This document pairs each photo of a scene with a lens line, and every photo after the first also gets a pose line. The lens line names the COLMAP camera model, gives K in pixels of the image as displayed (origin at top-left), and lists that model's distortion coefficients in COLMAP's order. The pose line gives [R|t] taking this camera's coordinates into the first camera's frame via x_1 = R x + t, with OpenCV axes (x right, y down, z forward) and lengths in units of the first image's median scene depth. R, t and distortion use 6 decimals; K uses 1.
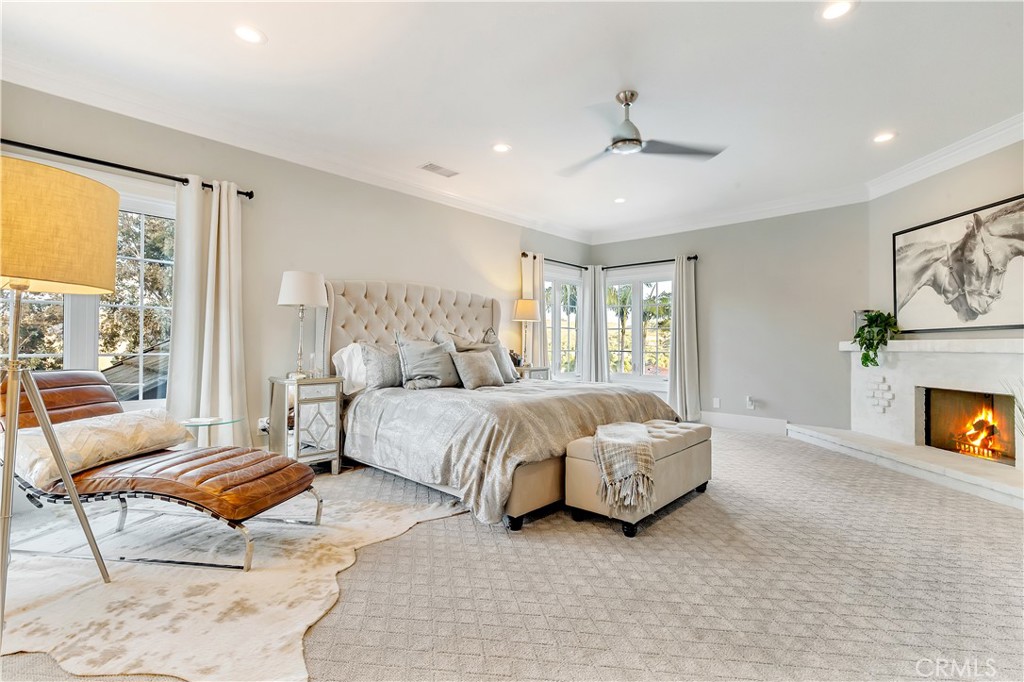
lens RADIAL K [[378.5, 0, 512.0], [0, 378.5, 341.0], [0, 0, 1]] dist [0.000781, 0.000048]
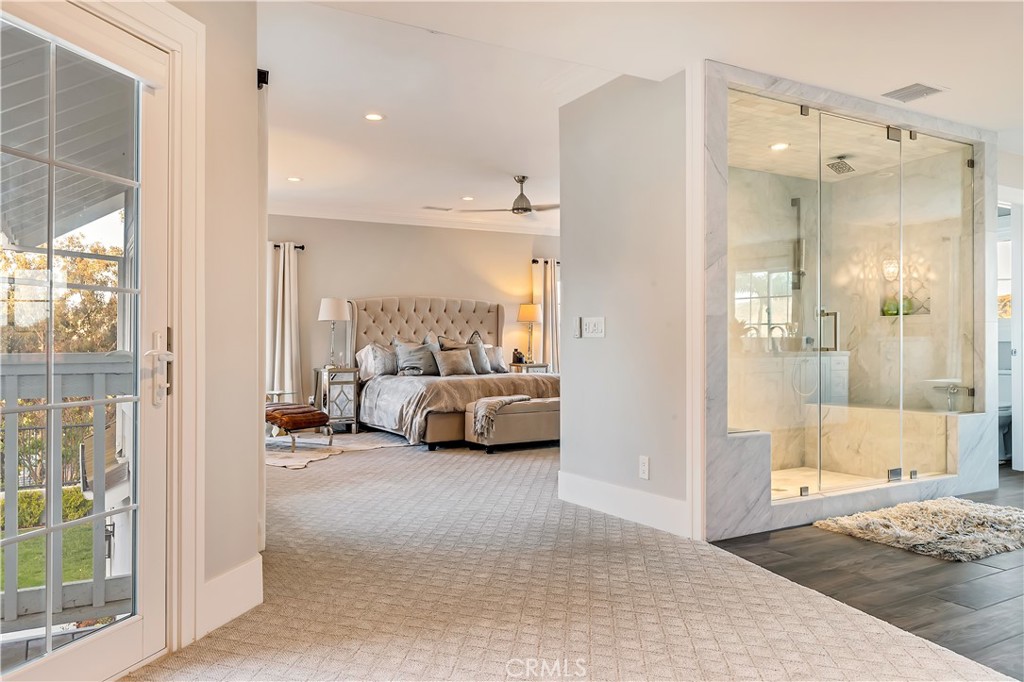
lens RADIAL K [[477.2, 0, 531.6], [0, 477.2, 336.1], [0, 0, 1]] dist [-0.000267, -0.000064]
pose [[0.979080, -0.017476, -0.202724, 0.600770], [0.016233, 0.999838, -0.007794, -0.004404], [0.202827, 0.004340, 0.979205, -0.695951]]
